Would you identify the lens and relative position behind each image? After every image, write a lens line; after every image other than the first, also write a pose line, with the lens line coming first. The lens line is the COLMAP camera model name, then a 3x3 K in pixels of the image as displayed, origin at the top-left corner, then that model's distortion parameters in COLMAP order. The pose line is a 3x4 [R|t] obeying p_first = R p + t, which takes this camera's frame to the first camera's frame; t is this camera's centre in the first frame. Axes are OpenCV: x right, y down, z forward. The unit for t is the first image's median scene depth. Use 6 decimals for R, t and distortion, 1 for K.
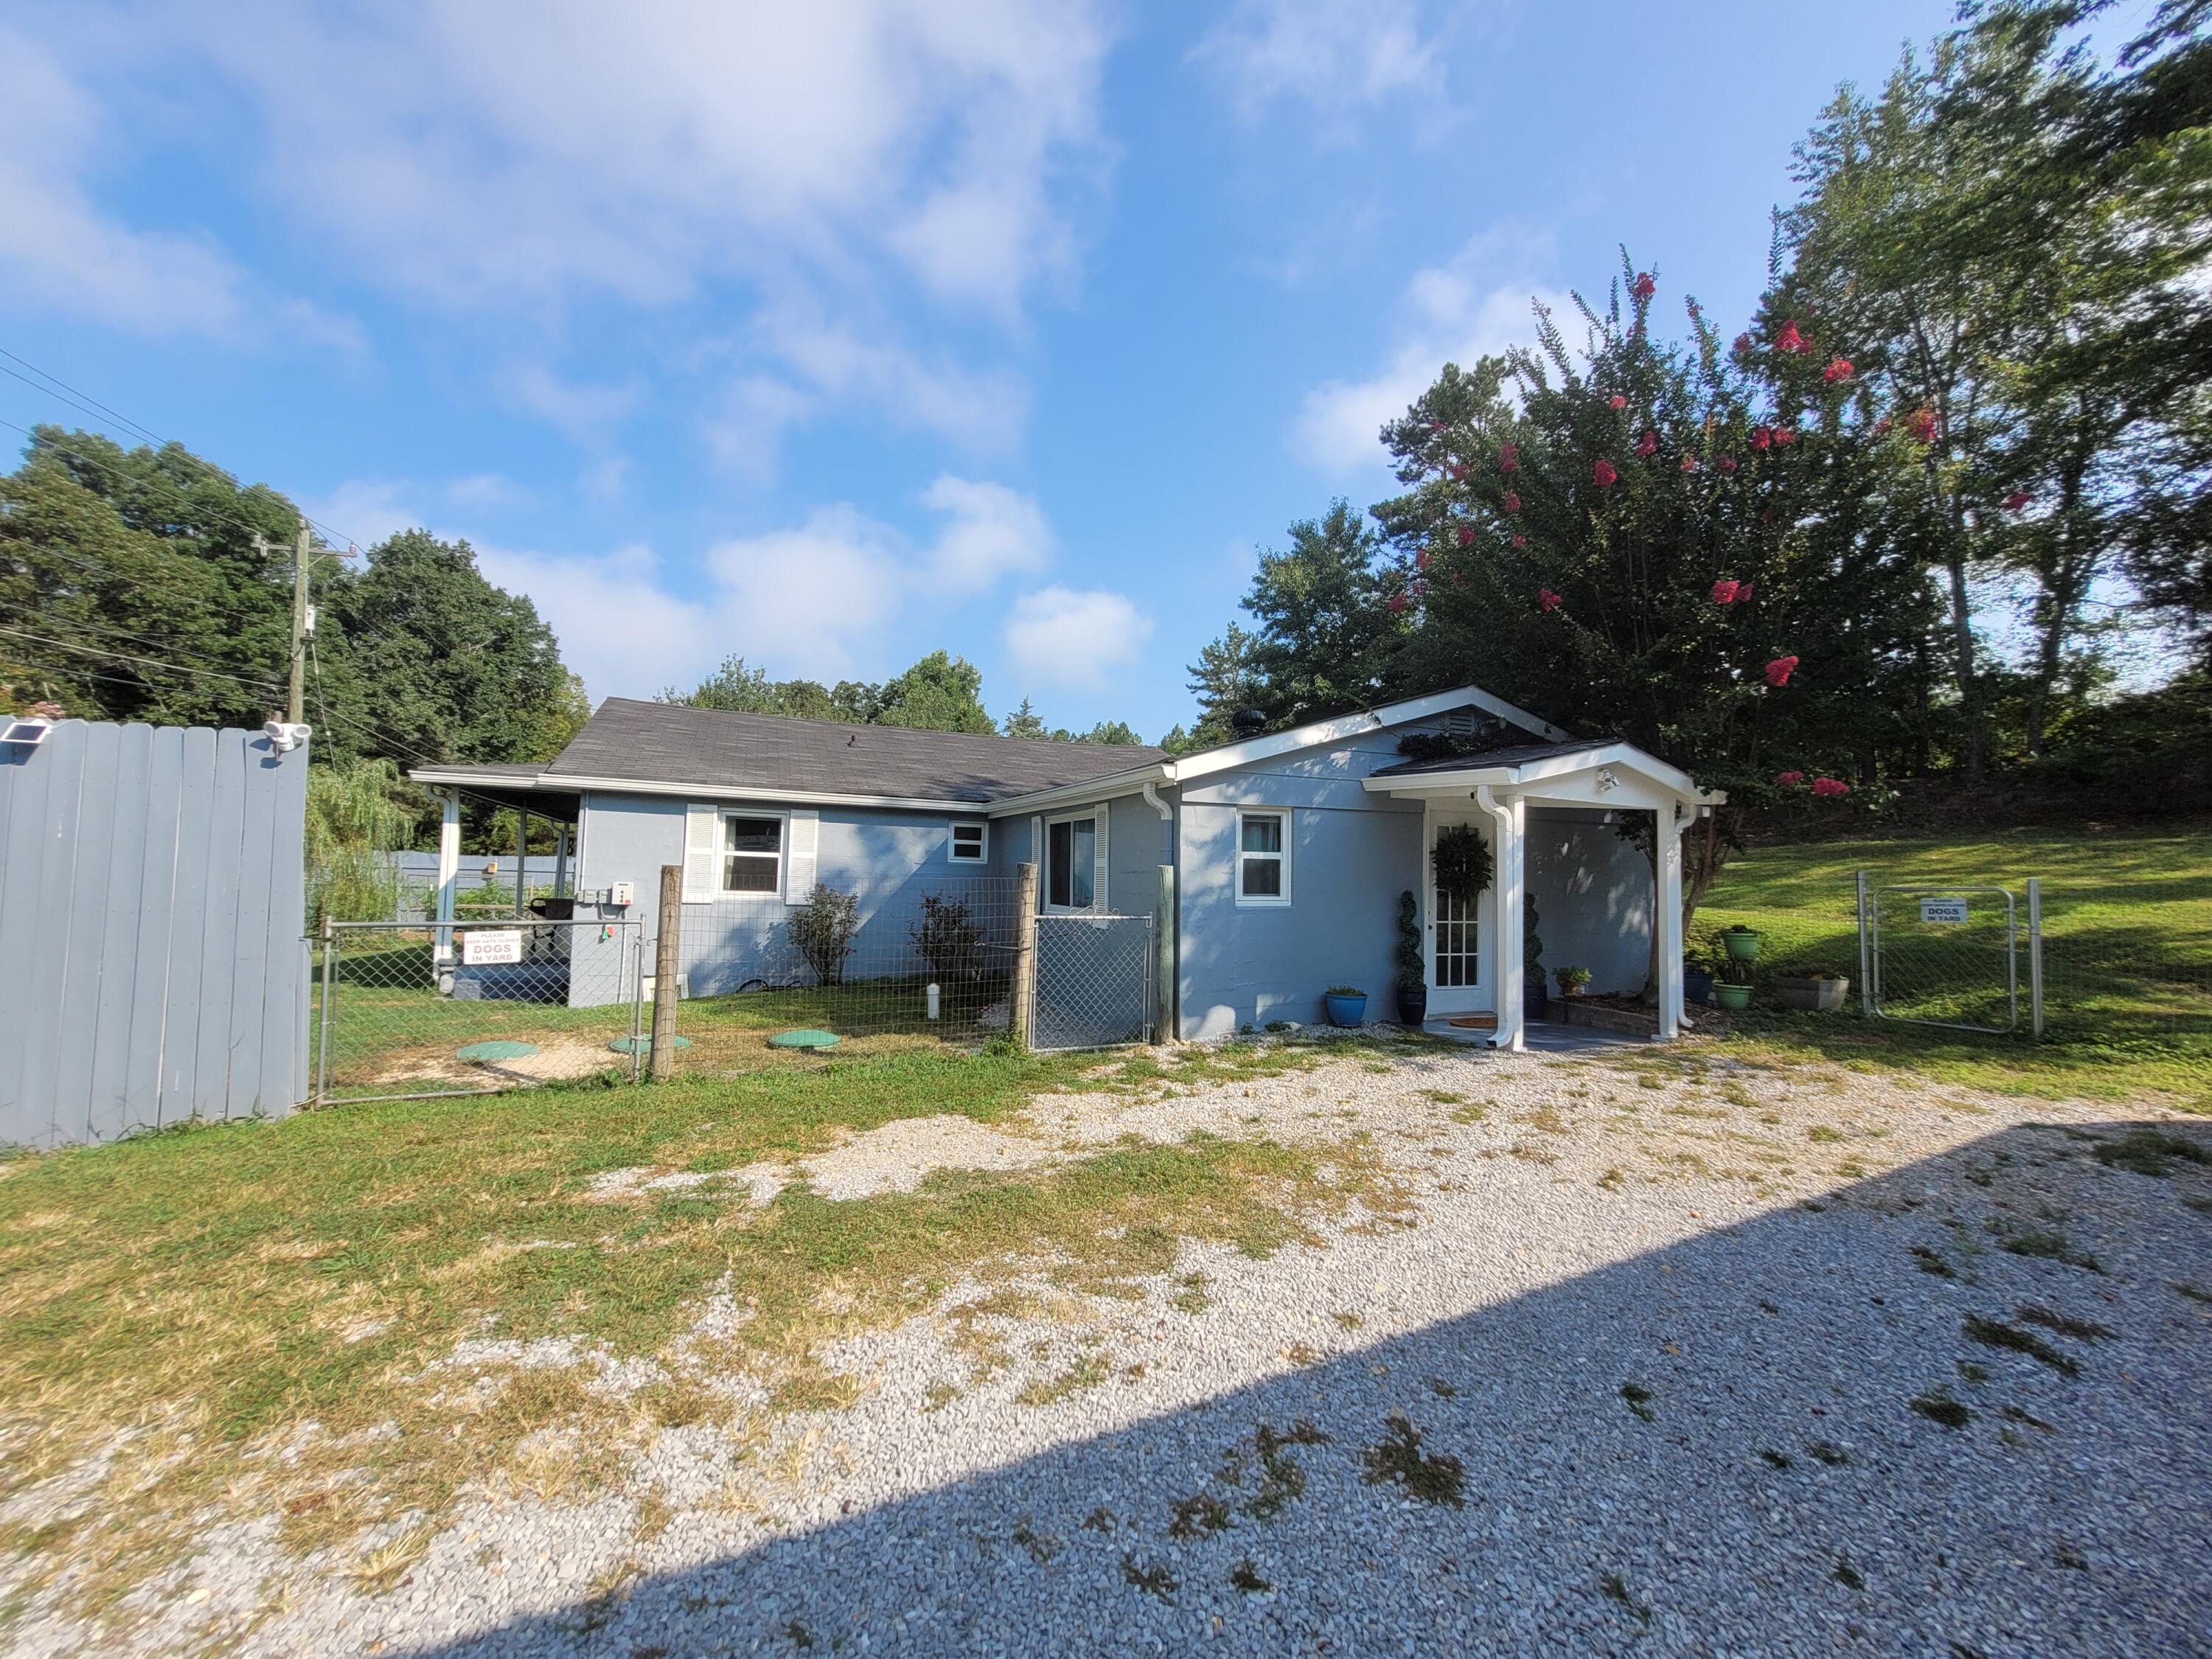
lens RADIAL K [[885.2, 0, 1106.0], [0, 885.2, 829.5], [0, 0, 1]] dist [0.000251, 0.000038]
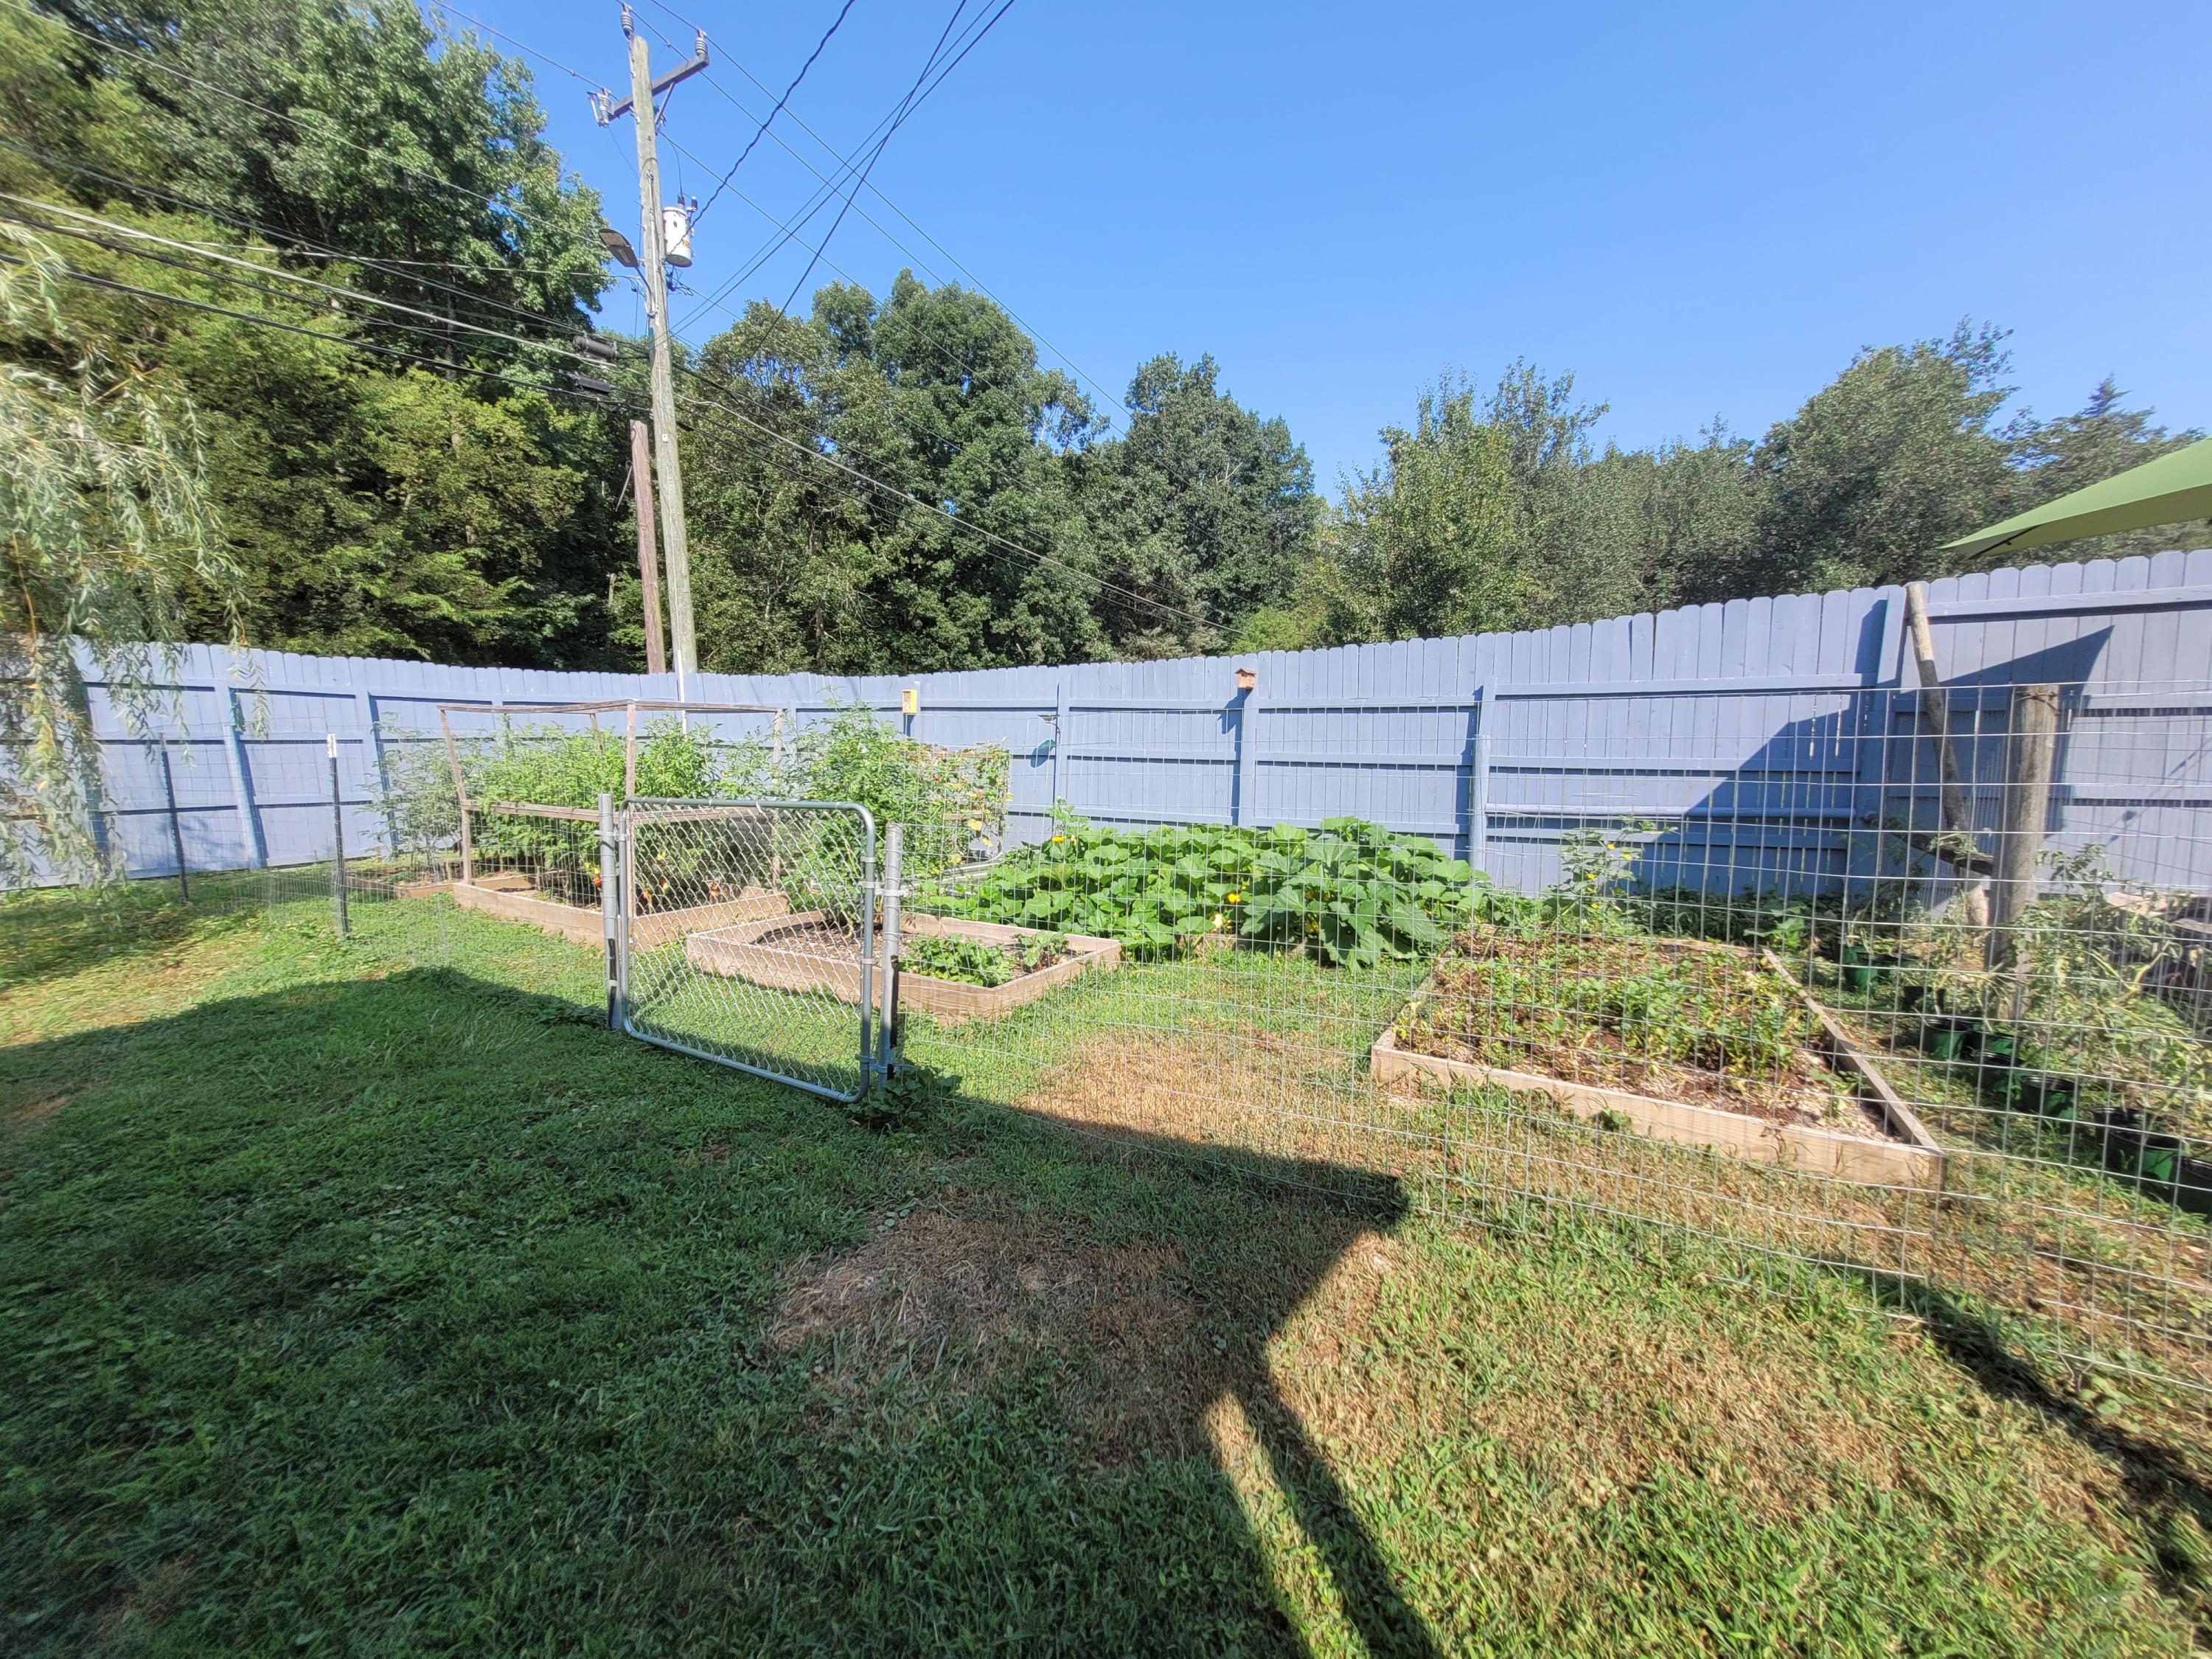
lens RADIAL K [[856.2, 0, 1106.0], [0, 856.2, 829.5], [0, 0, 1]] dist [-0.000958, 0.000015]
pose [[0.661761, 0.061573, -0.747182, -0.120891], [0.053685, 0.990171, 0.129145, 0.020366], [0.747791, -0.125576, 0.651951, 0.290020]]
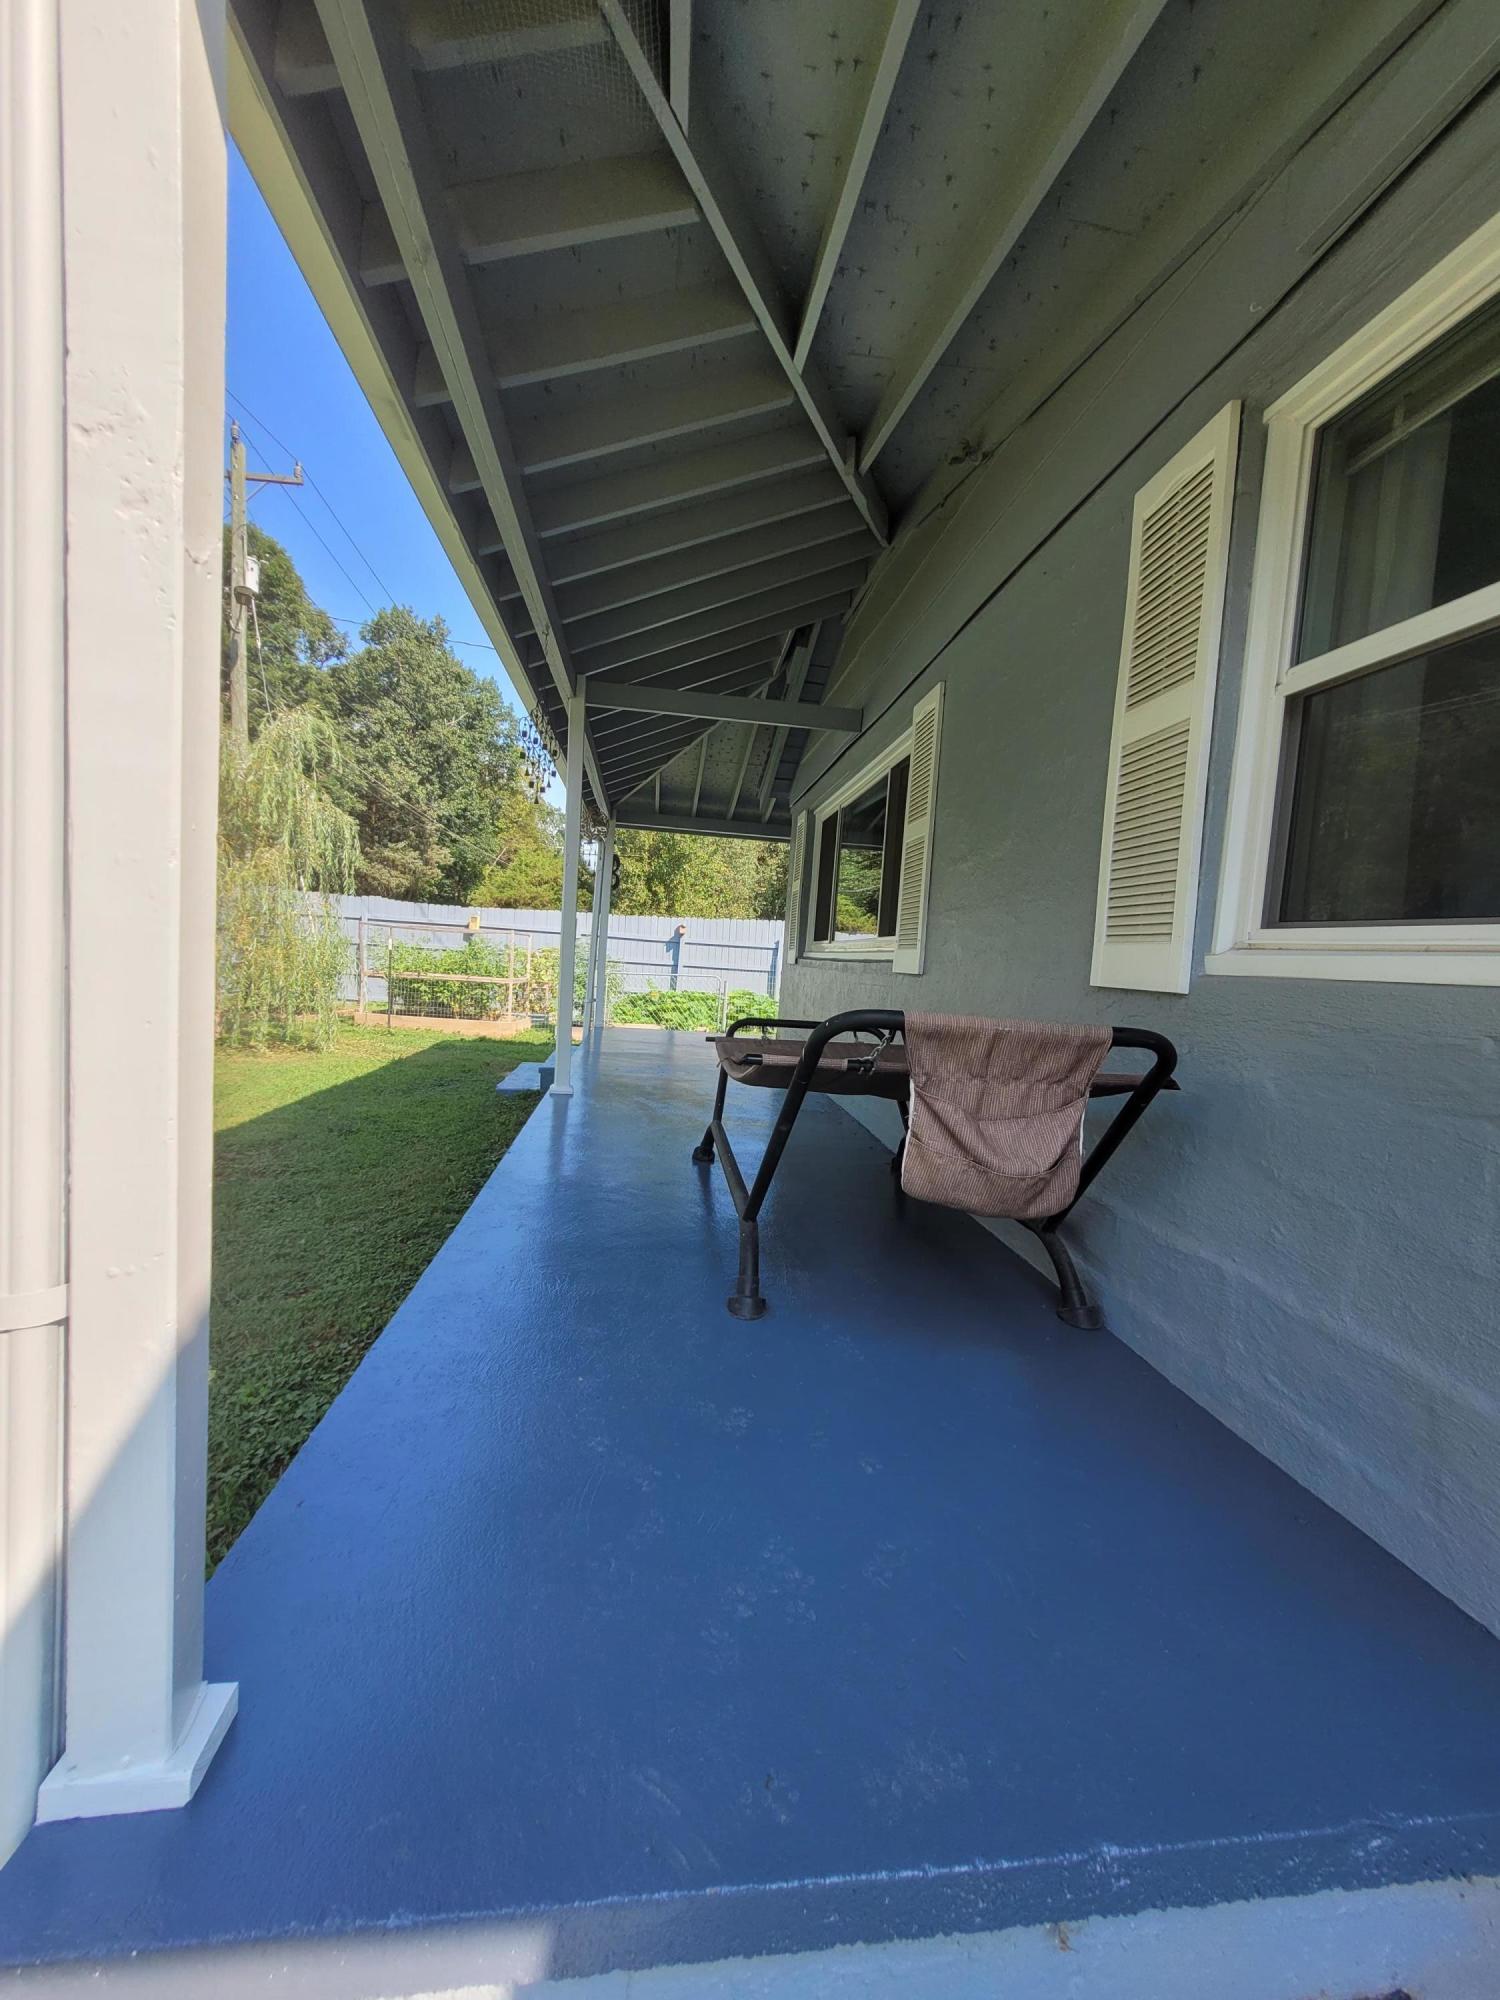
lens RADIAL K [[774.1, 0, 750.0], [0, 774.1, 1000.0], [0, 0, 1]] dist [-0.000958, 0.000015]
pose [[0.967173, 0.049396, -0.249272, -0.116412], [-0.023259, 0.994016, 0.106732, 0.012285], [0.253052, -0.097430, 0.962534, 0.163412]]
